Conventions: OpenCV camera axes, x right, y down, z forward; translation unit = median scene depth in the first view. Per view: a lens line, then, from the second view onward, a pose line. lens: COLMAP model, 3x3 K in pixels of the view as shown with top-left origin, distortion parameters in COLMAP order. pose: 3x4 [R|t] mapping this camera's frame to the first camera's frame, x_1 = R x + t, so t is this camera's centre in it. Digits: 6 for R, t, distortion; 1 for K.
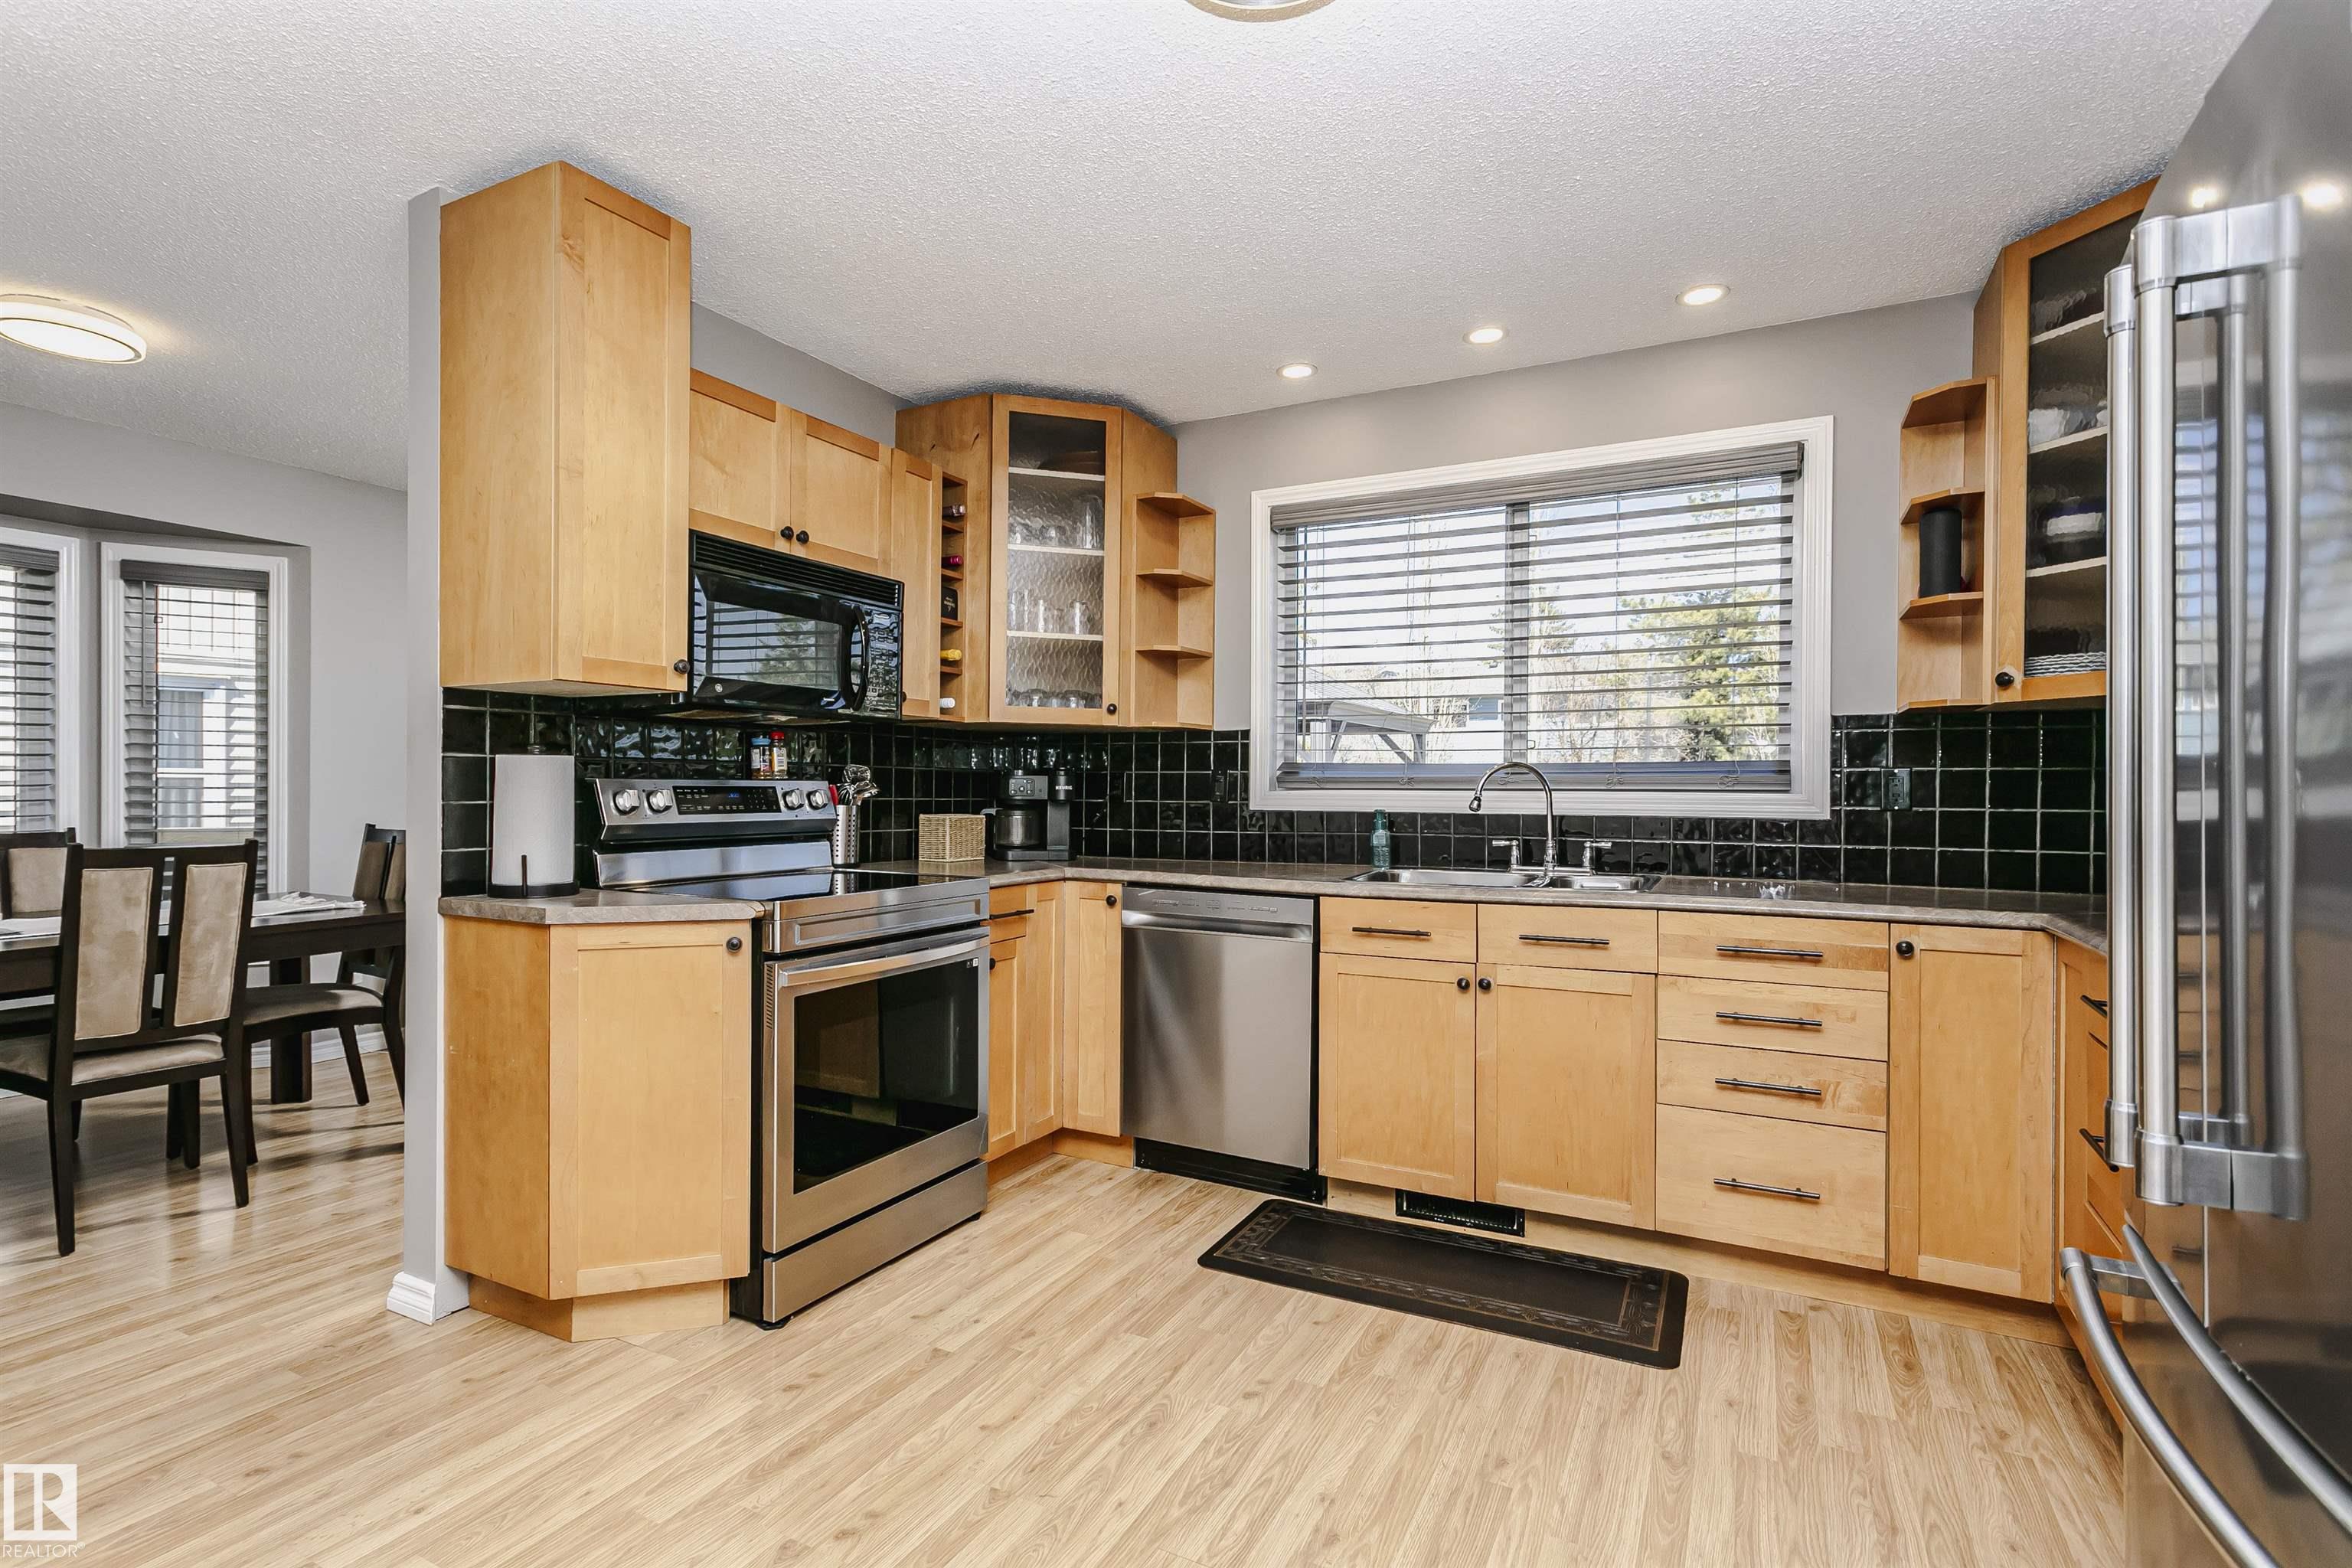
lens RADIAL K [[1116.2, 0, 1176.0], [0, 1116.2, 784.0], [0, 0, 1]] dist [-0.000042, 0.000390]
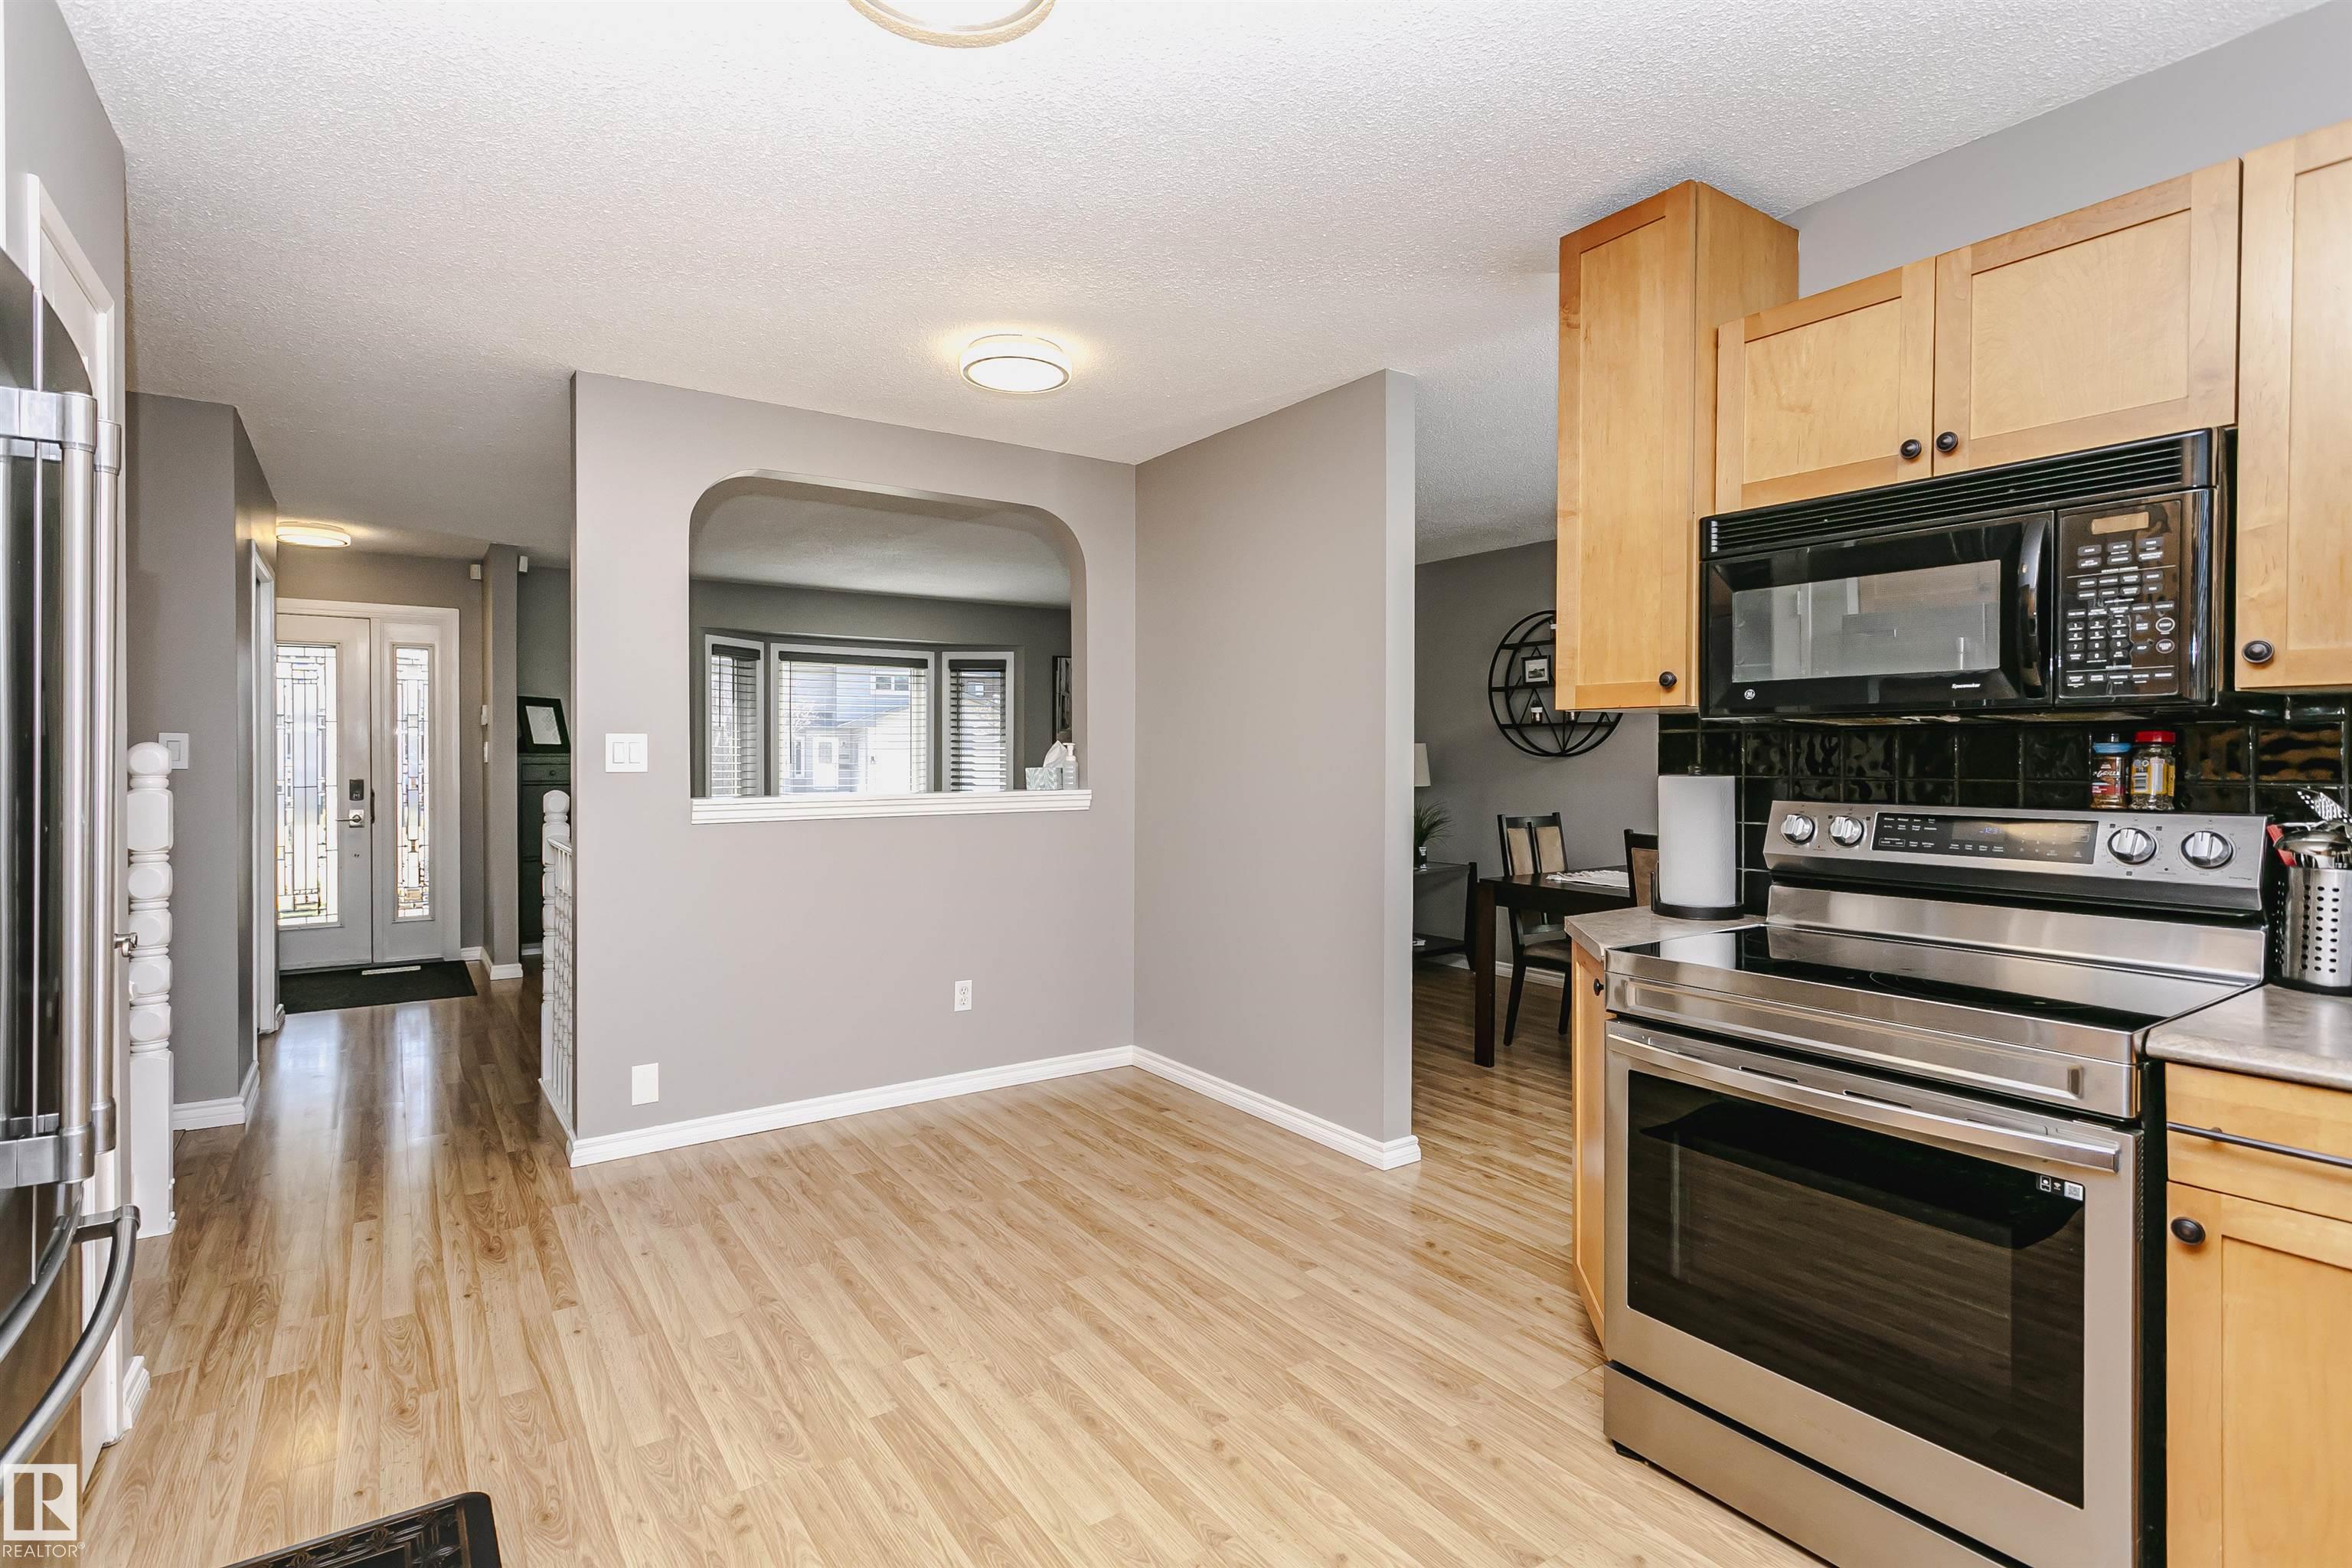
lens RADIAL K [[1124.6, 0, 1138.0], [0, 1124.6, 768.0], [0, 0, 1]] dist [0.003764, 0.001781]
pose [[-0.479872, 0.001552, -0.877337, 0.530444], [-0.002865, 0.999990, 0.003336, -0.033694], [0.877334, 0.004114, -0.479863, 1.002863]]
